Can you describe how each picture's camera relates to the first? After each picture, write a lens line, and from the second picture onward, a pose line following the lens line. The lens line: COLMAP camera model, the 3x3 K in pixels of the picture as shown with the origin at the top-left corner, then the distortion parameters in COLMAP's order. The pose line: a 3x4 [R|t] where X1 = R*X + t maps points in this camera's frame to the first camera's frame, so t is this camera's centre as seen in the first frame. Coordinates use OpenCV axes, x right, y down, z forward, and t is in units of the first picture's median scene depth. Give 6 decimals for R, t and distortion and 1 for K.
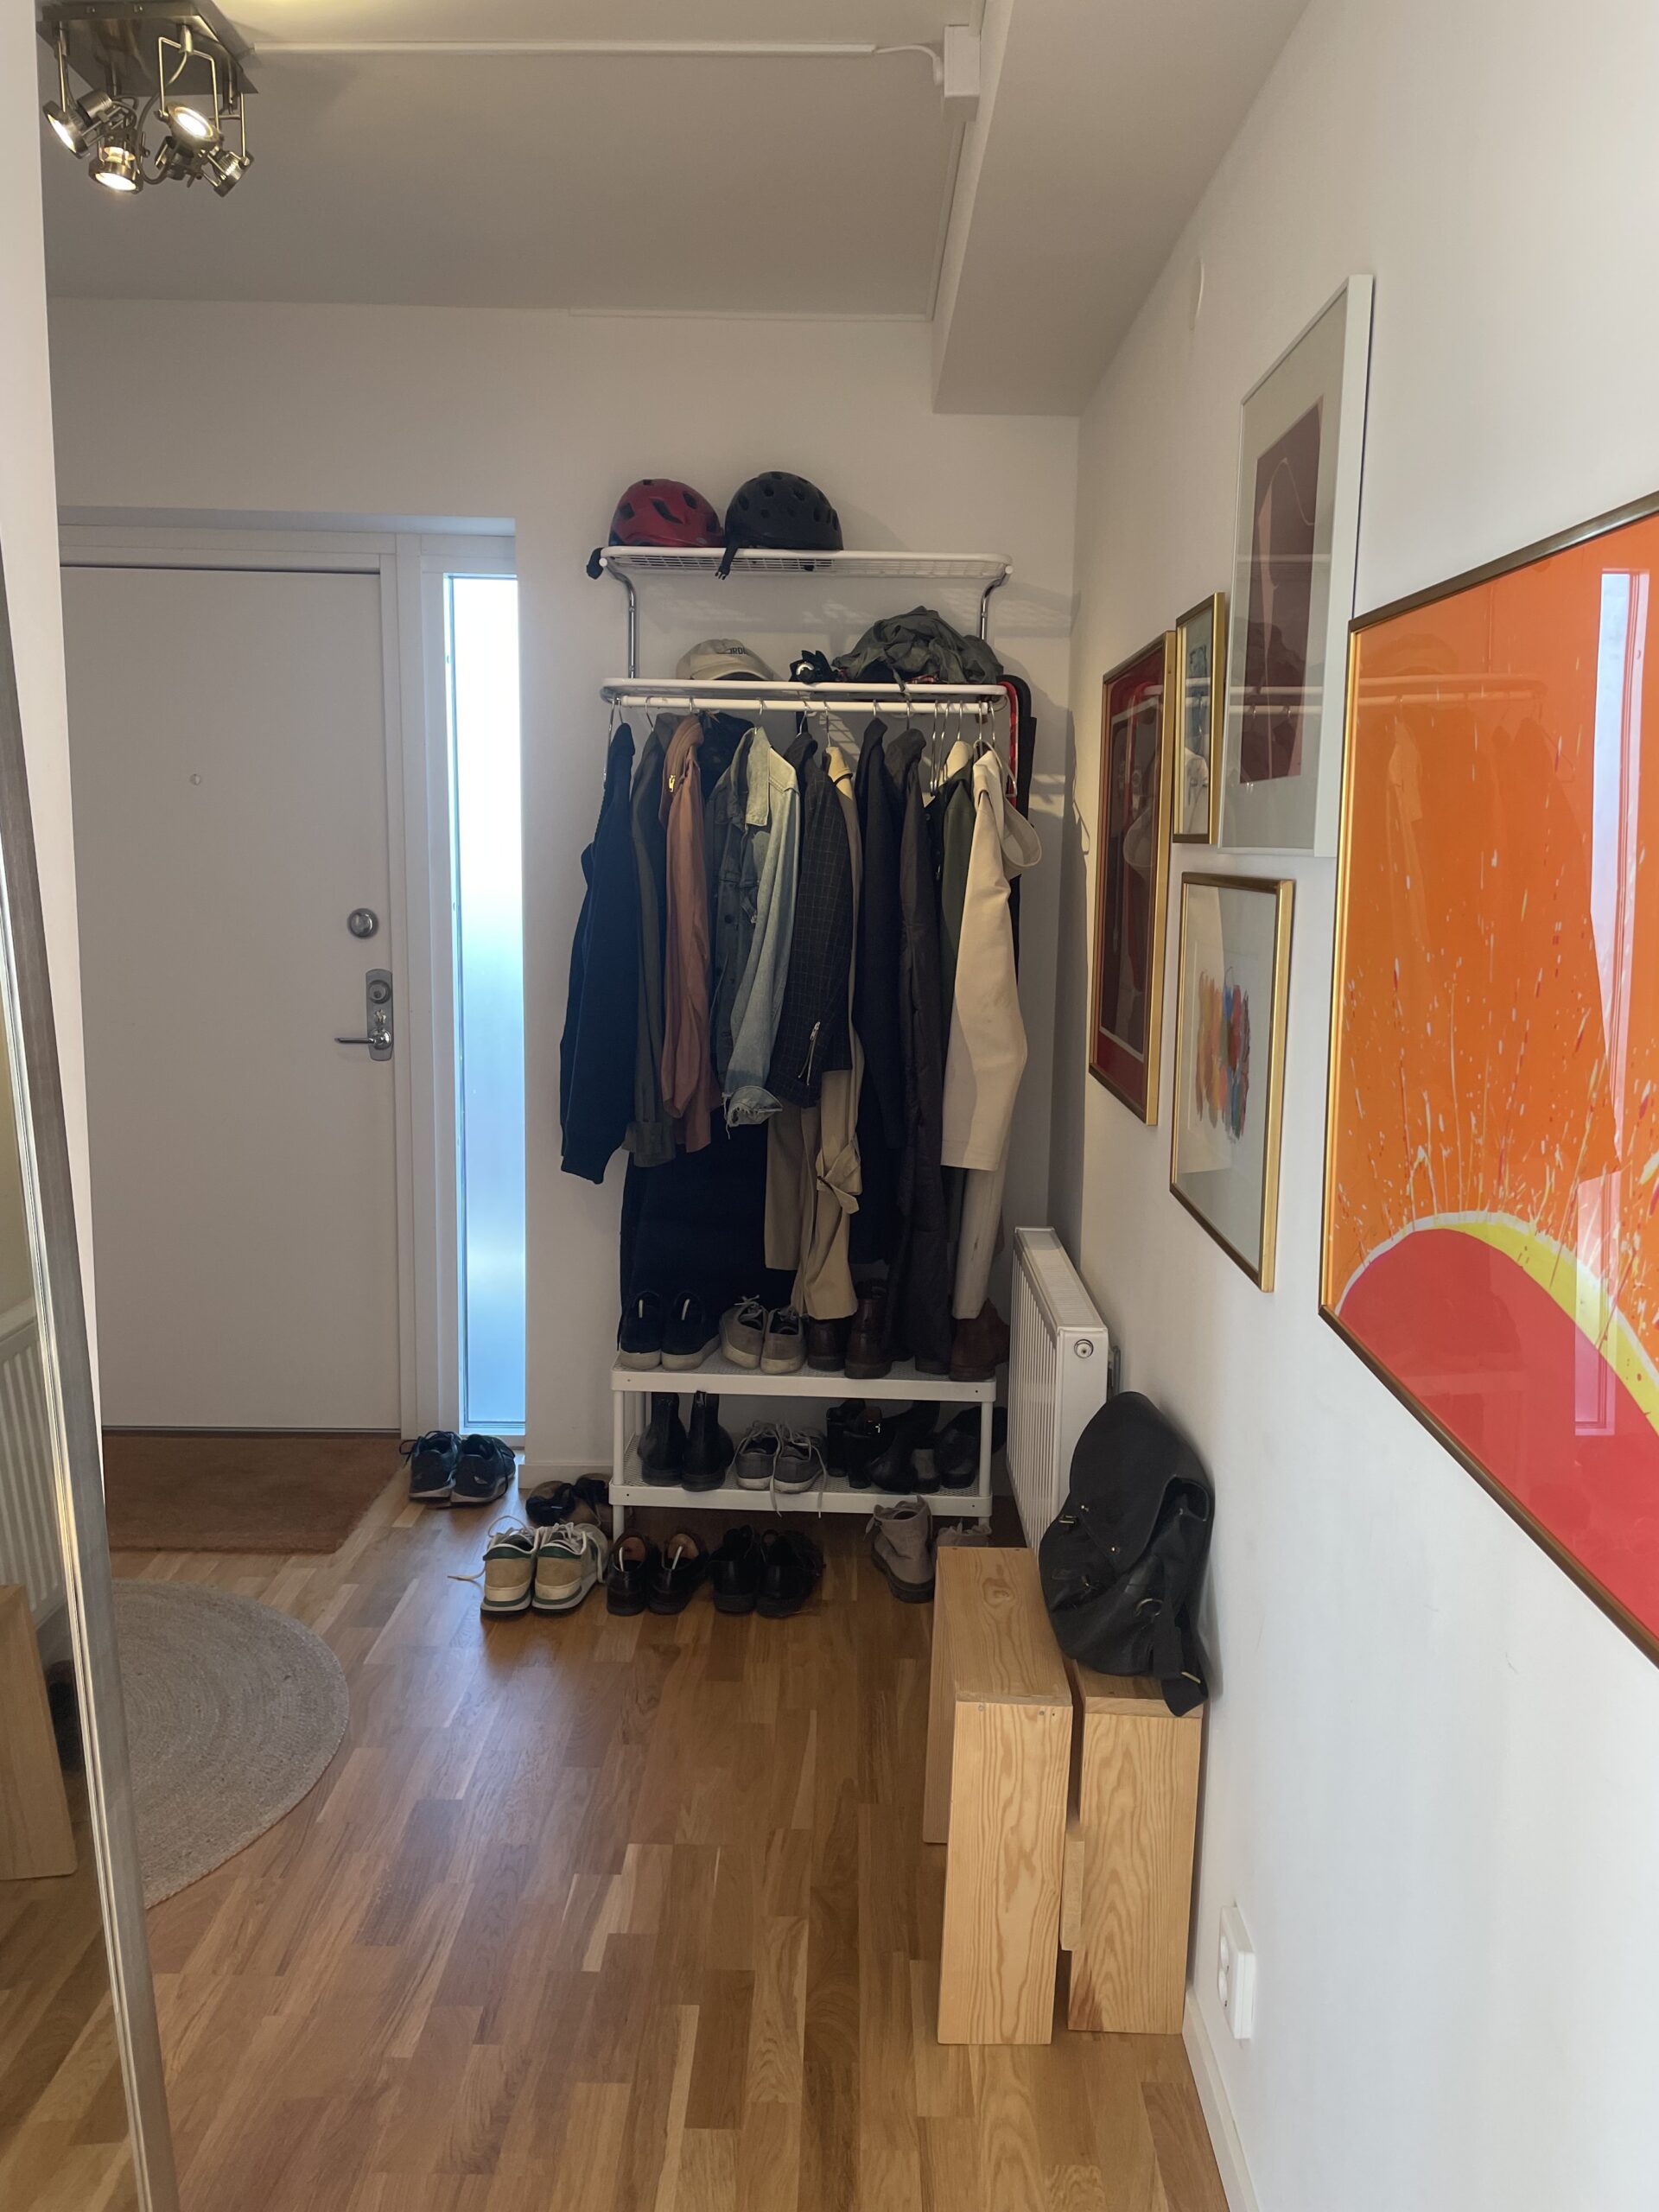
lens RADIAL K [[1696.7, 0, 826.8], [0, 1696.7, 1103.0], [0, 0, 1]] dist [-0.003157, -0.005609]
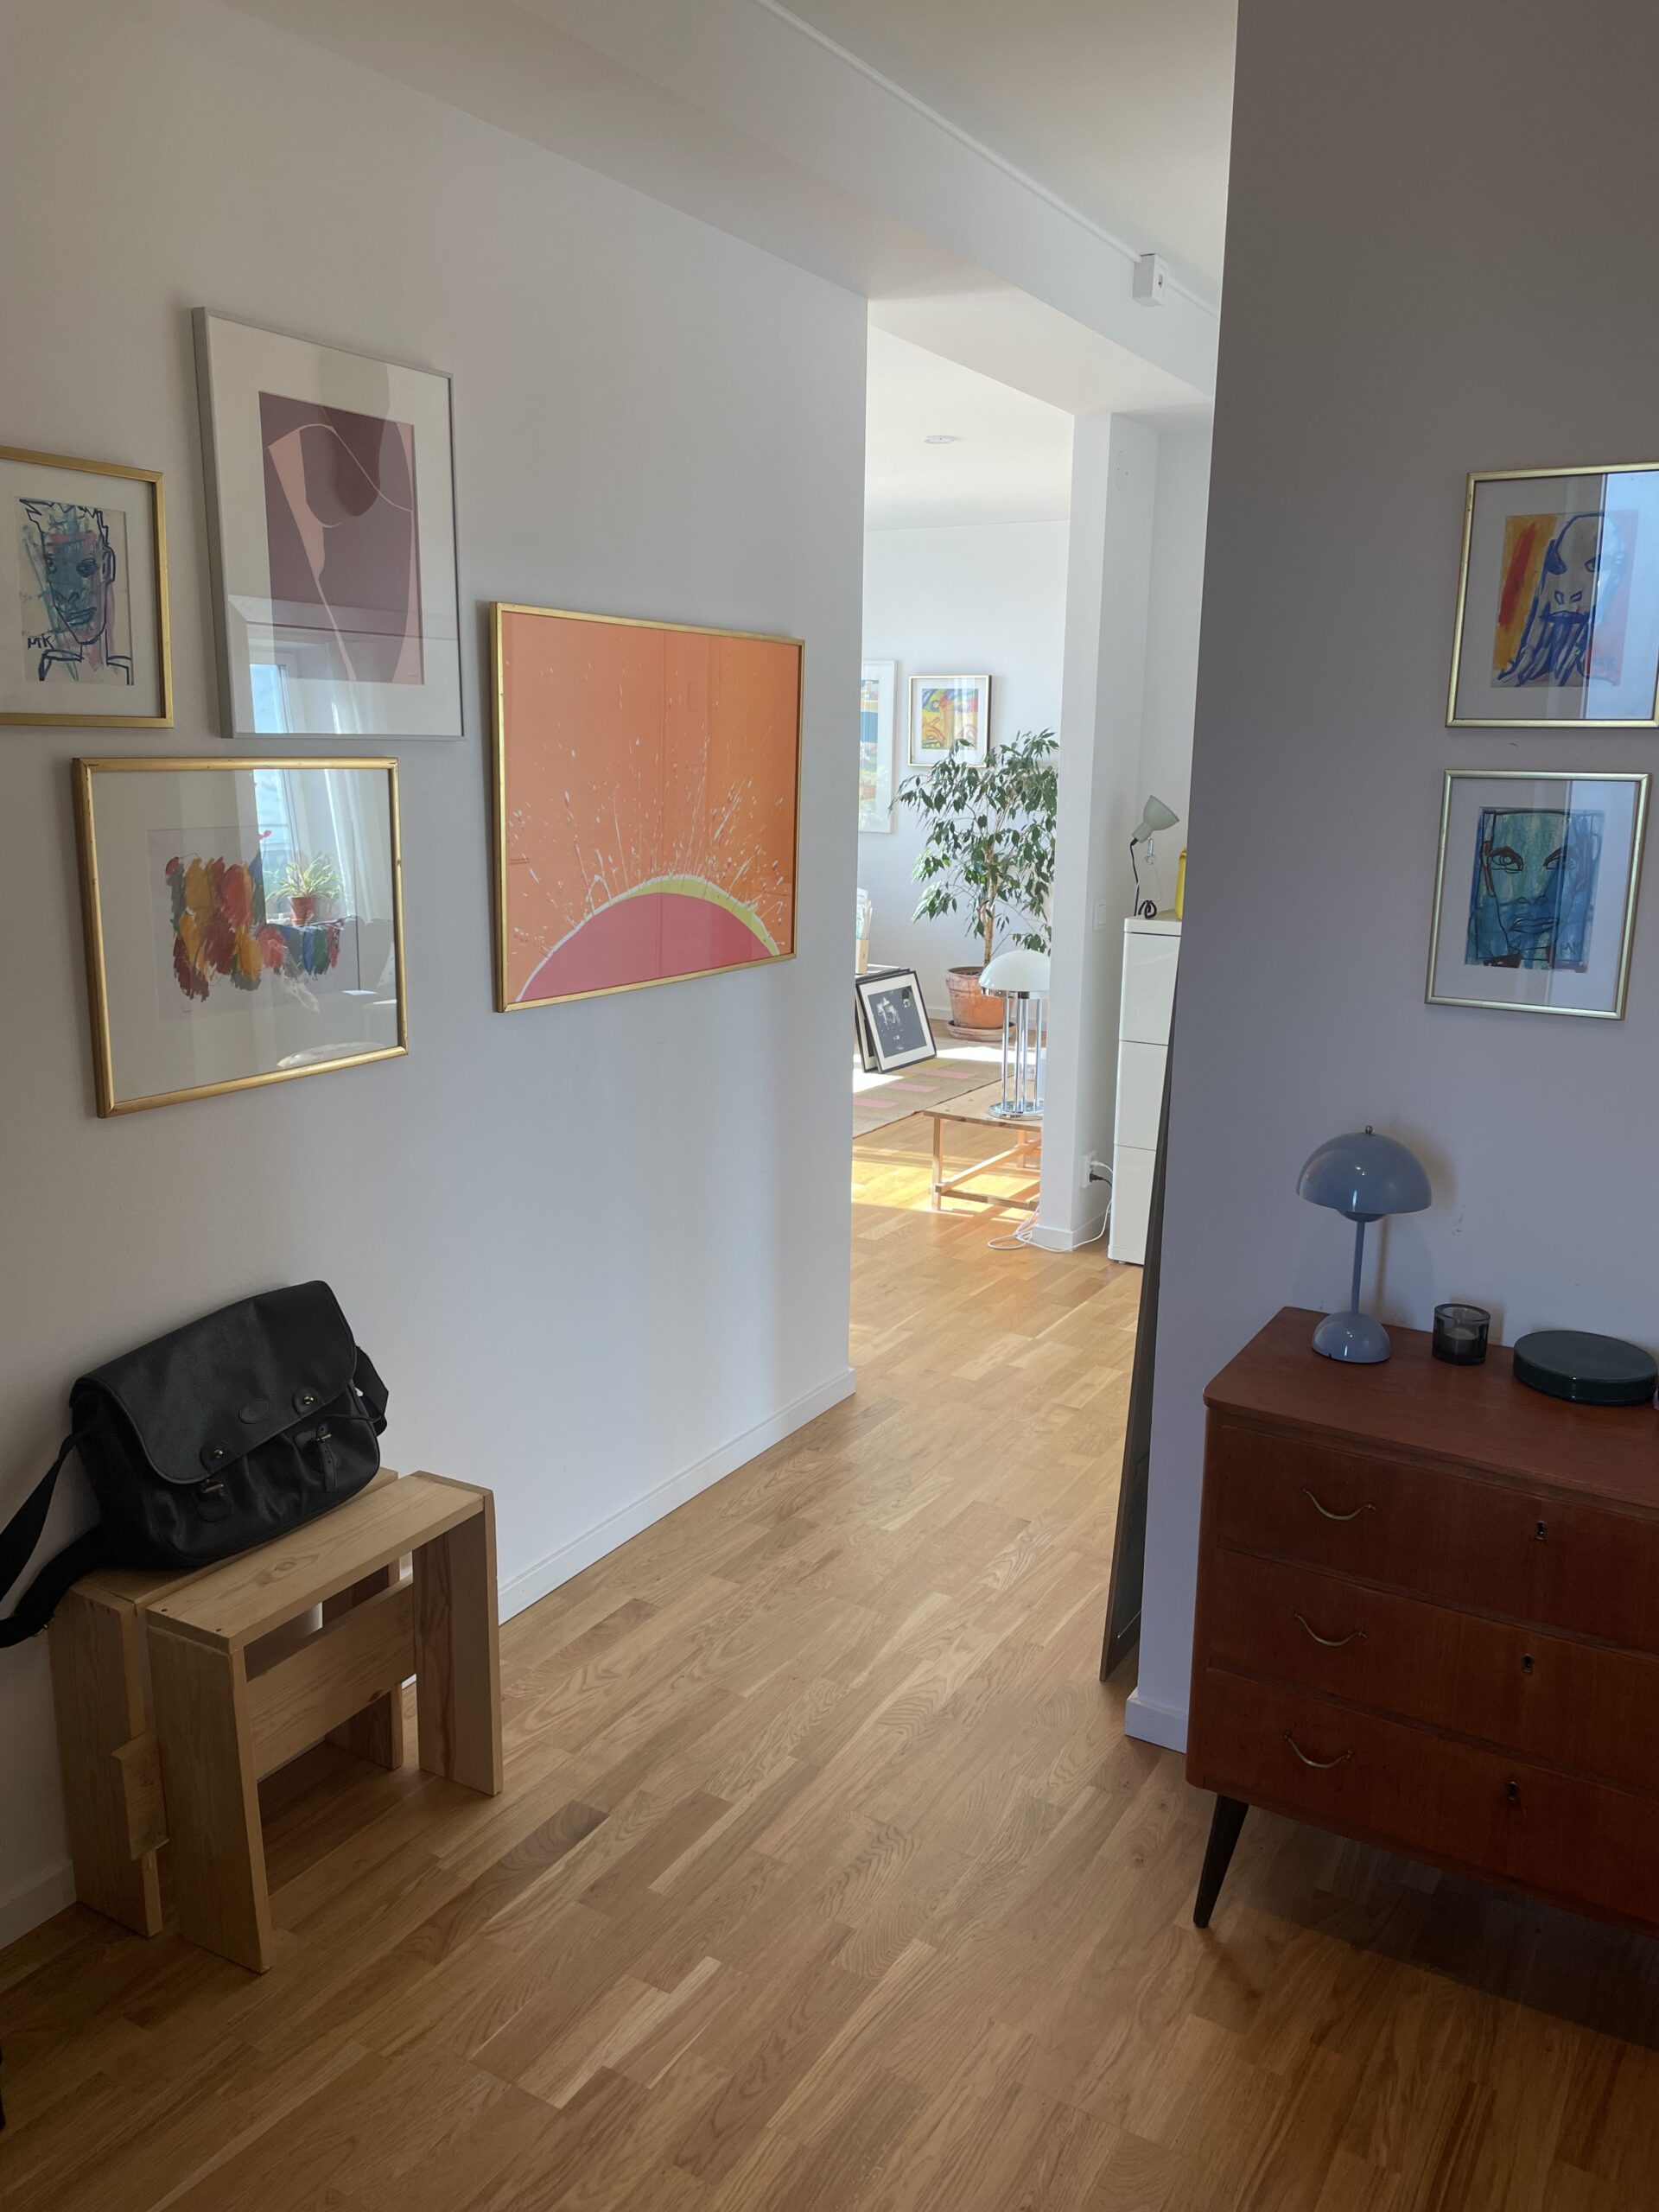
lens RADIAL K [[1696.7, 0, 829.2], [0, 1696.7, 1104.2], [0, 0, 1]] dist [-0.003157, -0.005609]
pose [[-0.869548, -0.139799, 0.473648, -0.593663], [0.042703, 0.934219, 0.354134, -0.275454], [-0.491999, 0.328163, -0.806379, 1.620590]]
